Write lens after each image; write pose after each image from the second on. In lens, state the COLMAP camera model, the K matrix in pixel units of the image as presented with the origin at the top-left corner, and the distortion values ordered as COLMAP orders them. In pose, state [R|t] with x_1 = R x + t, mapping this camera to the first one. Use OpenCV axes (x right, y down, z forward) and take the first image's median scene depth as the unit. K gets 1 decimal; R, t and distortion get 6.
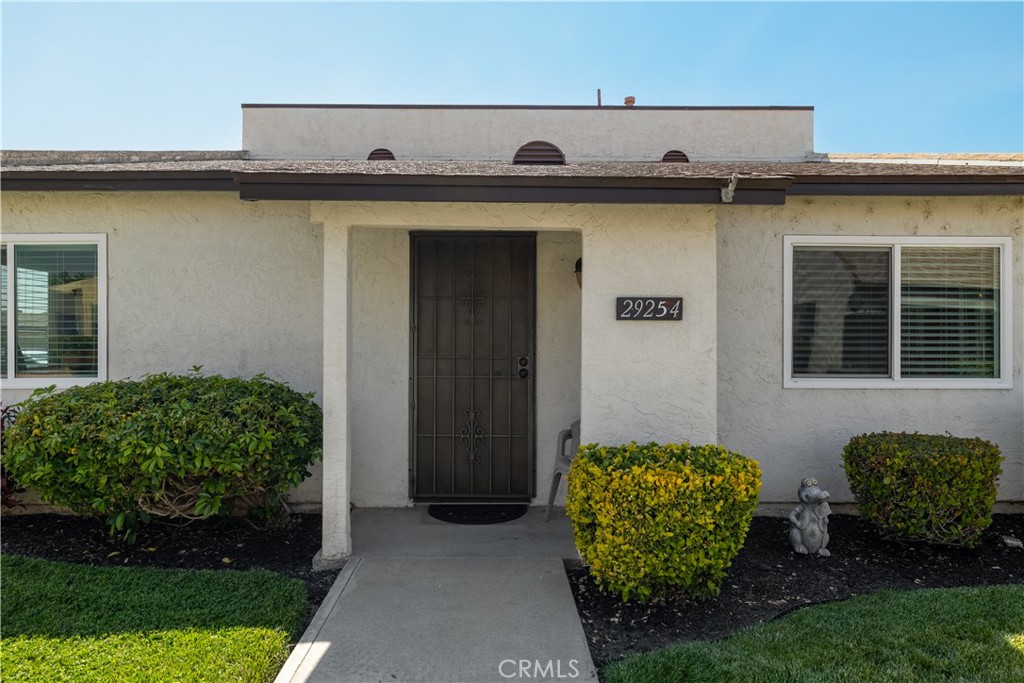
lens RADIAL K [[597.6, 0, 512.0], [0, 597.6, 341.5], [0, 0, 1]] dist [0.002296, 0.000611]
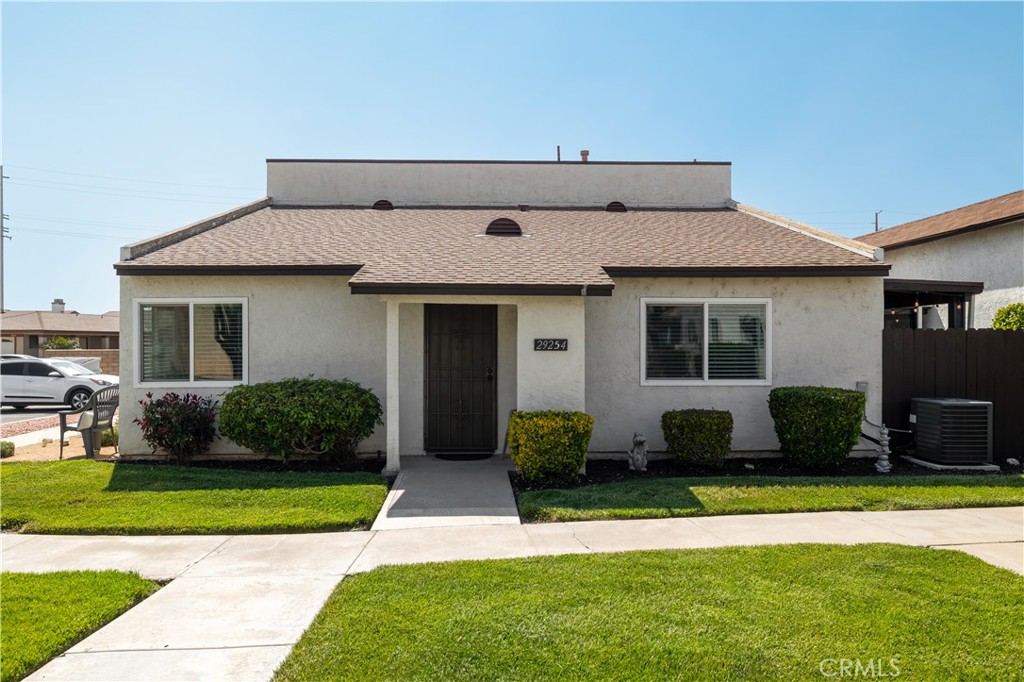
lens RADIAL K [[706.8, 0, 512.0], [0, 706.8, 341.0], [0, 0, 1]] dist [-0.021755, -0.001681]
pose [[0.999687, -0.002017, 0.024941, 0.033522], [0.002059, 0.999997, -0.001652, -0.051159], [-0.024938, 0.001703, 0.999688, -1.085411]]
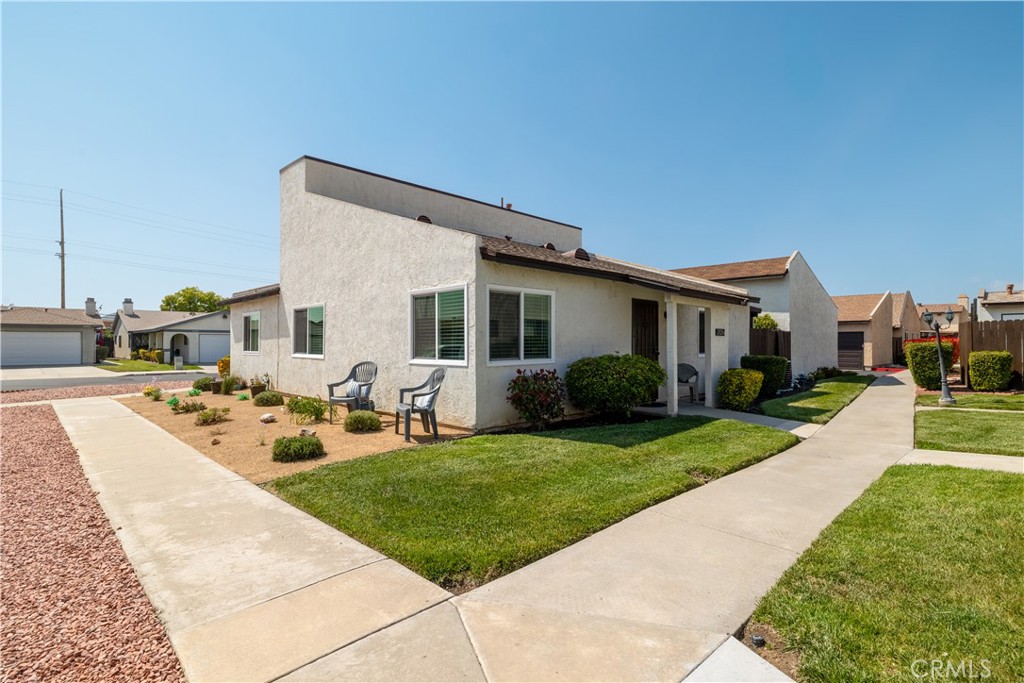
lens RADIAL K [[491.0, 0, 512.0], [0, 491.0, 341.5], [0, 0, 1]] dist [-0.000136, 0.000016]
pose [[0.717263, -0.000125, 0.696802, -2.073526], [-0.002751, 0.999992, 0.003010, -0.005134], [-0.696797, -0.004076, 0.717257, -0.152448]]
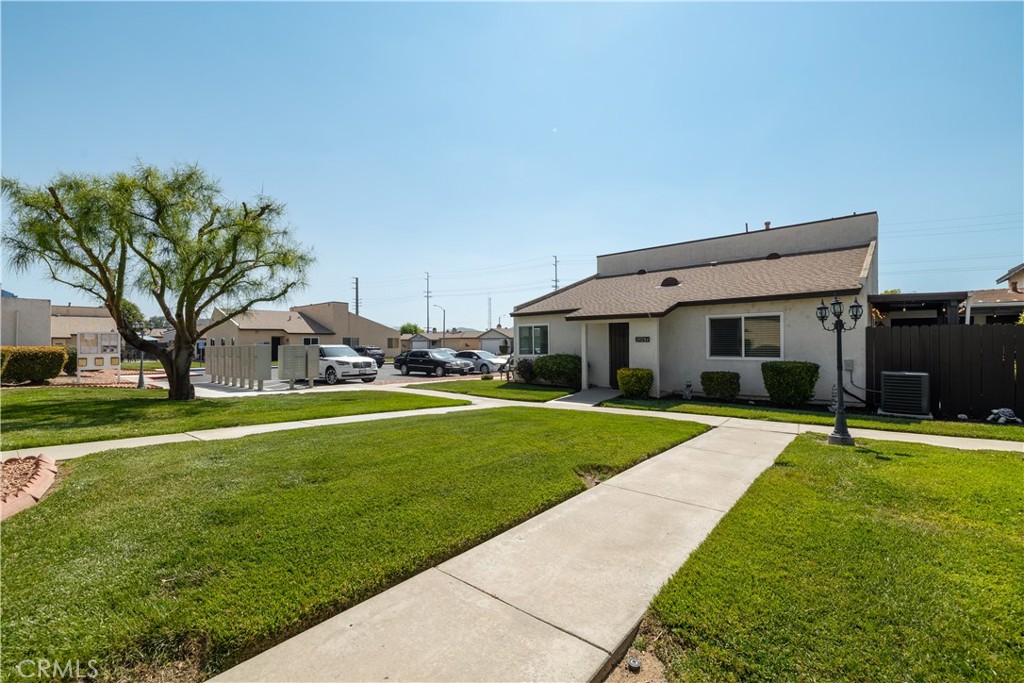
lens RADIAL K [[441.9, 0, 512.0], [0, 441.9, 341.5], [0, 0, 1]] dist [-0.000786, 0.000024]
pose [[0.742804, -0.011776, -0.669406, 1.398470], [0.012385, 0.999916, -0.003848, -0.031231], [0.669395, -0.005432, 0.742887, -1.733586]]
